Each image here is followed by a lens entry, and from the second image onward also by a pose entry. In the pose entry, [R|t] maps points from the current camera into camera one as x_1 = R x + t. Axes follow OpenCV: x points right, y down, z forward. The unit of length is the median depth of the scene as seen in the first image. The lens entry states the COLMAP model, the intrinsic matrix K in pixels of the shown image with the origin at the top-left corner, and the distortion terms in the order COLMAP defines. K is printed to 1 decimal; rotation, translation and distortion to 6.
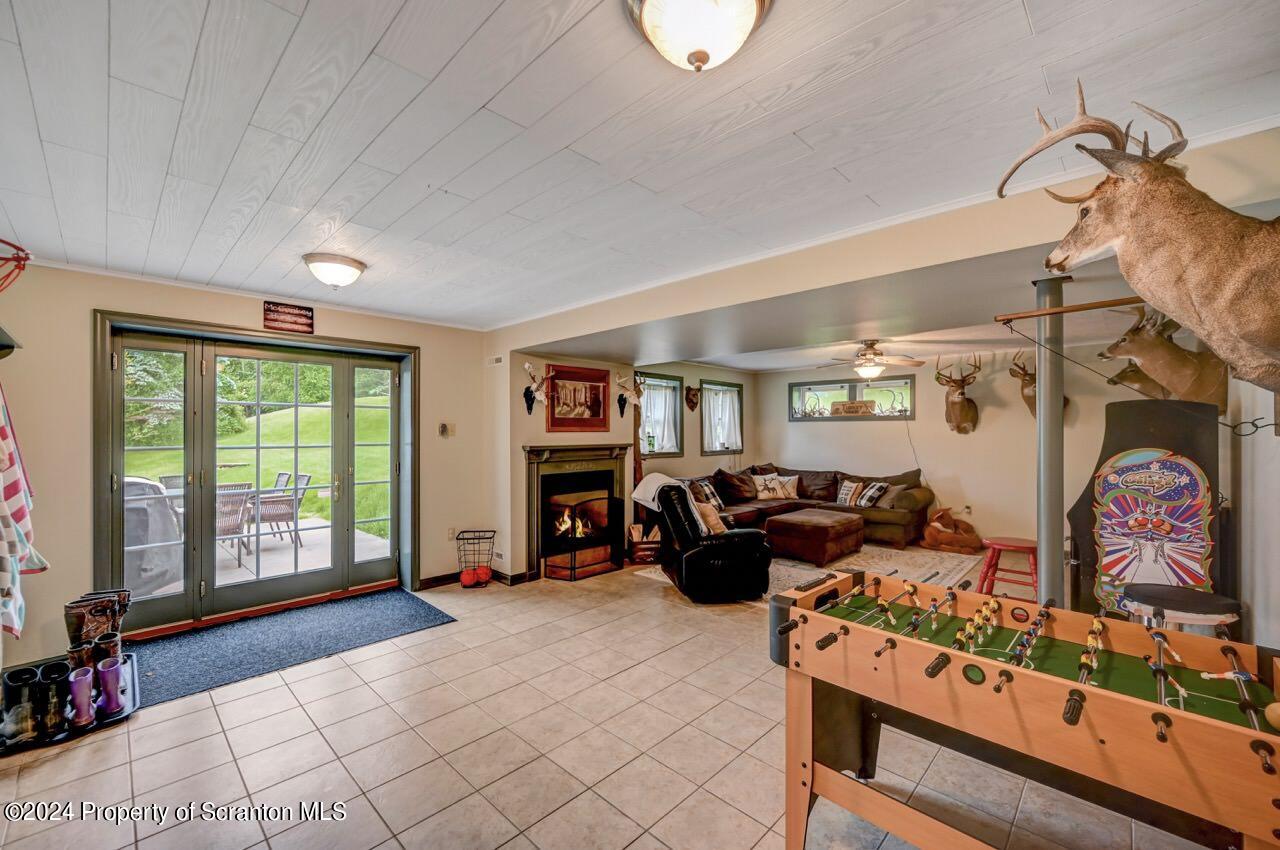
lens RADIAL K [[515.0, 0, 646.8], [0, 515.0, 426.8], [0, 0, 1]] dist [0.000733, 0.000509]
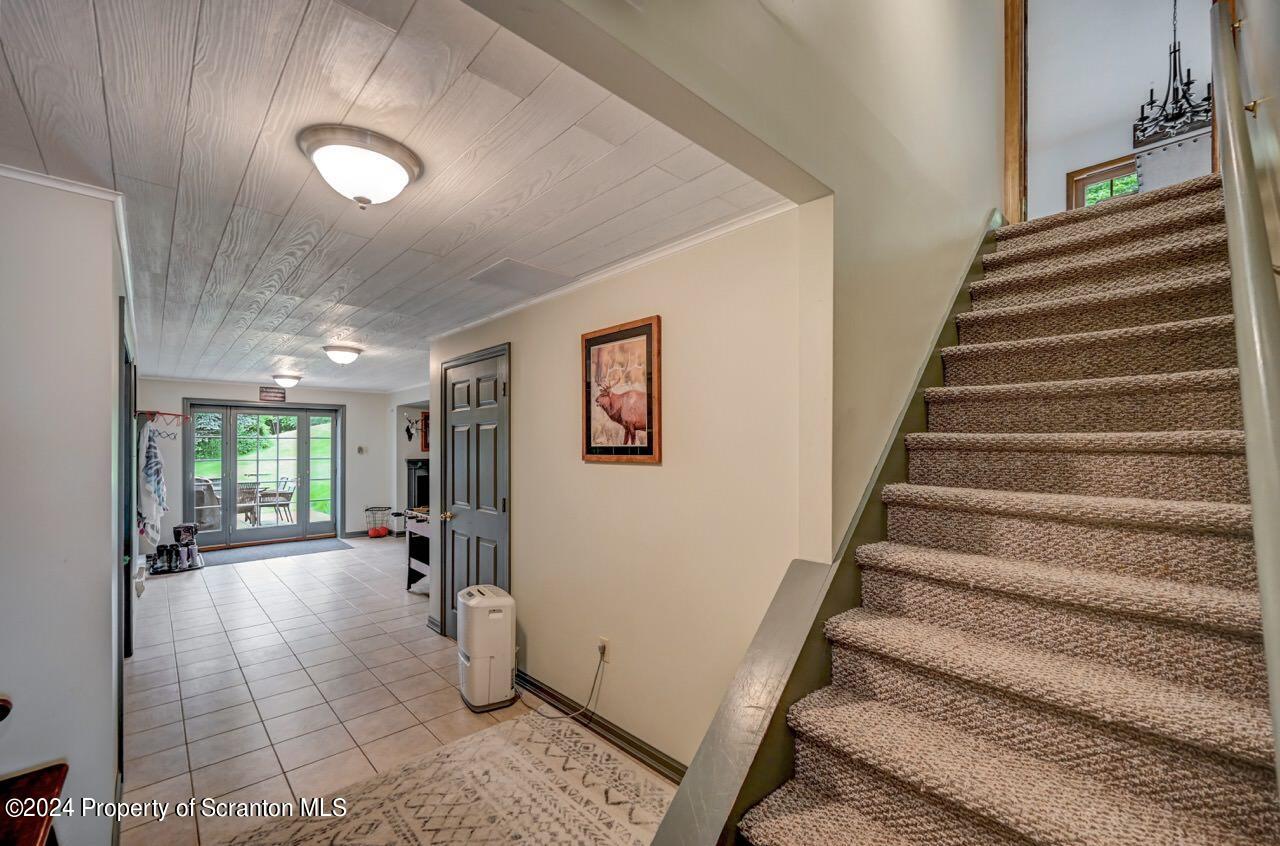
lens RADIAL K [[515.0, 0, 633.1], [0, 515.0, 434.6], [0, 0, 1]] dist [0.000733, 0.000509]
pose [[0.998343, -0.004821, -0.057344, 0.744213], [0.004277, 0.999945, -0.009612, -0.030410], [0.057388, 0.009351, 0.998308, -0.831094]]
